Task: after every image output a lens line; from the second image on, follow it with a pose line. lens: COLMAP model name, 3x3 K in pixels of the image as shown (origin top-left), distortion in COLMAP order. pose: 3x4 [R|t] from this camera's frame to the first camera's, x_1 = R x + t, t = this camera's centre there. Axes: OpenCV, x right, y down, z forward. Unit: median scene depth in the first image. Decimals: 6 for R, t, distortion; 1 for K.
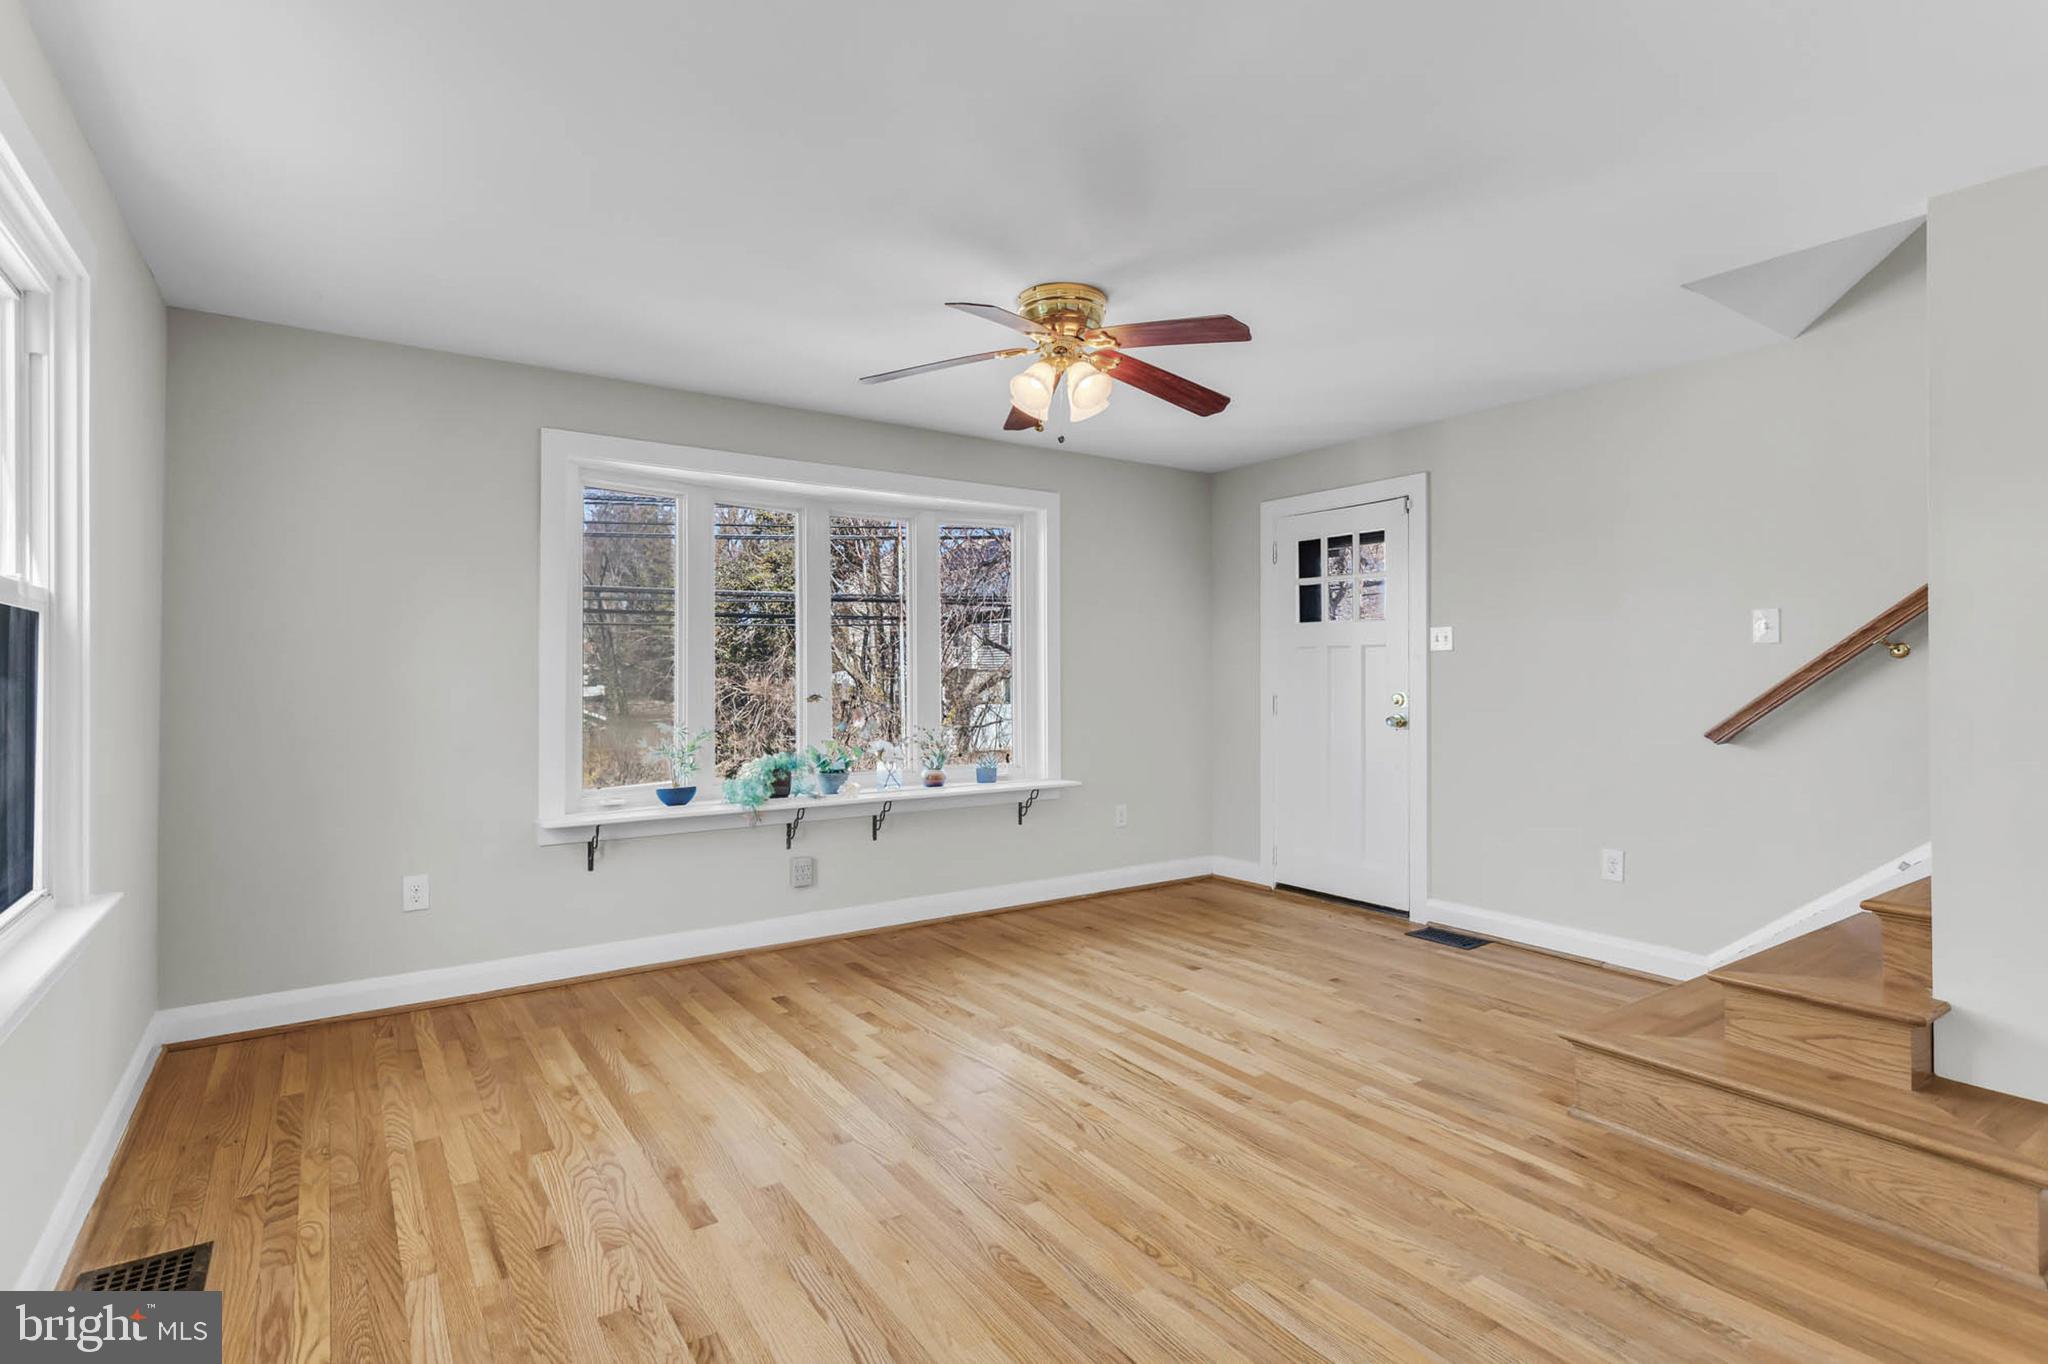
lens RADIAL K [[1022.4, 0, 1018.9], [0, 1022.4, 677.4], [0, 0, 1]] dist [0.017384, 0.000301]
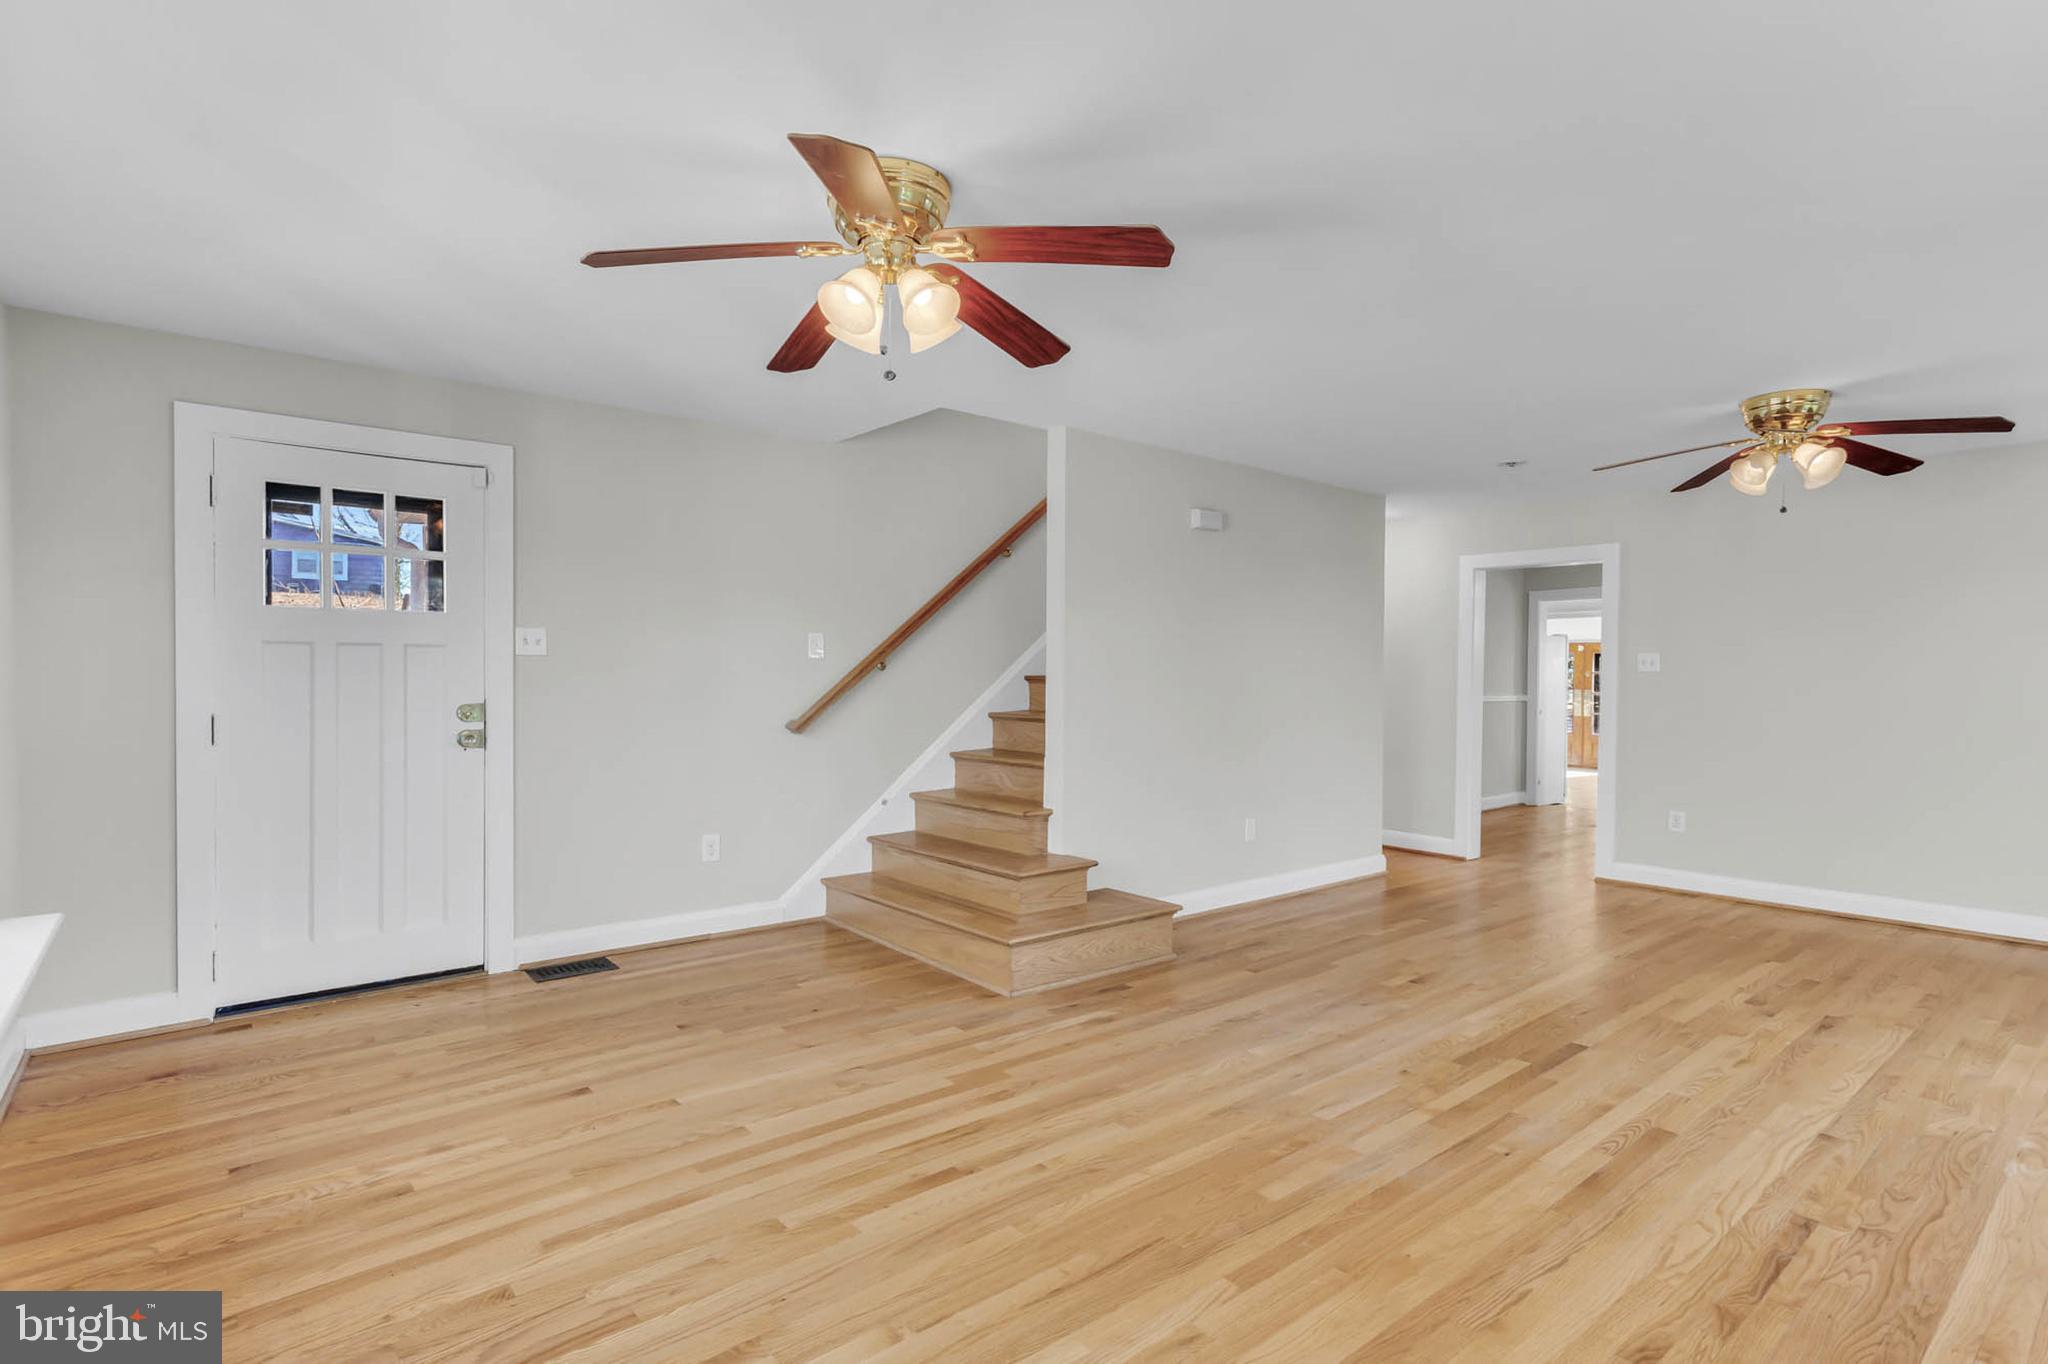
lens RADIAL K [[1022.4, 0, 966.4], [0, 1022.4, 692.0], [0, 0, 1]] dist [0.017384, 0.000301]
pose [[-0.085419, -0.013992, 0.996247, -0.702081], [-0.002962, 0.999901, 0.013790, -0.010325], [-0.996341, -0.001773, -0.085452, 0.977493]]
